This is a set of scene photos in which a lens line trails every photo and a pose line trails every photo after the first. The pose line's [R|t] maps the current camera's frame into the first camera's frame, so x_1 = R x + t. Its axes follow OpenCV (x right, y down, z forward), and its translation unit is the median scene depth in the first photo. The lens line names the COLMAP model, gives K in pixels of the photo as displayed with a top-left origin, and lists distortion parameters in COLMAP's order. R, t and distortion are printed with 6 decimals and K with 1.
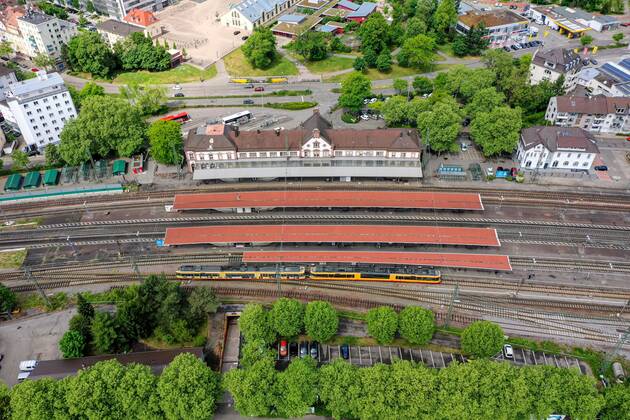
lens RADIAL K [[497.3, 0, 315.0], [0, 497.3, 210.0], [0, 0, 1]] dist [-0.009180, 0.004435]
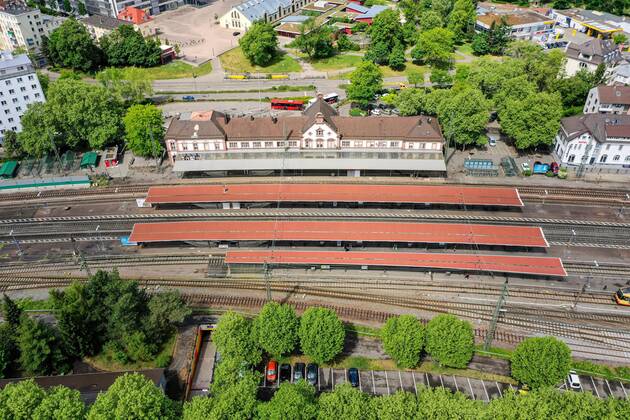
lens RADIAL K [[497.3, 0, 315.0], [0, 497.3, 210.0], [0, 0, 1]] dist [-0.009180, 0.004435]
pose [[0.999869, 0.008774, -0.013598, 0.007239], [-0.009793, 0.997002, -0.076755, 0.063207], [0.012884, 0.076878, 0.996957, 0.161113]]
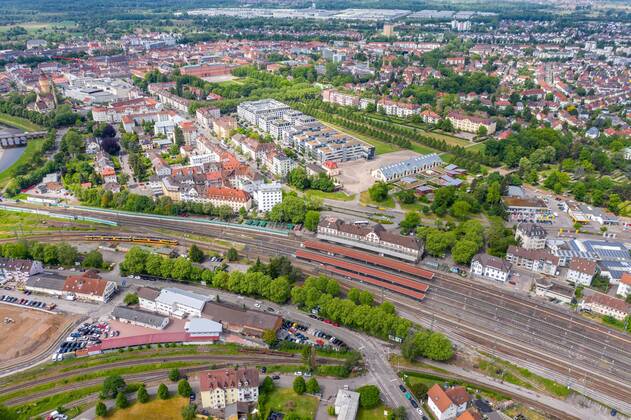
lens RADIAL K [[498.1, 0, 315.5], [0, 498.1, 210.0], [0, 0, 1]] dist [-0.009180, 0.004435]
pose [[0.892043, 0.206500, -0.402016, 0.611819], [-0.306706, 0.929929, -0.202888, 0.271601], [0.331950, 0.304285, 0.892871, -1.022464]]
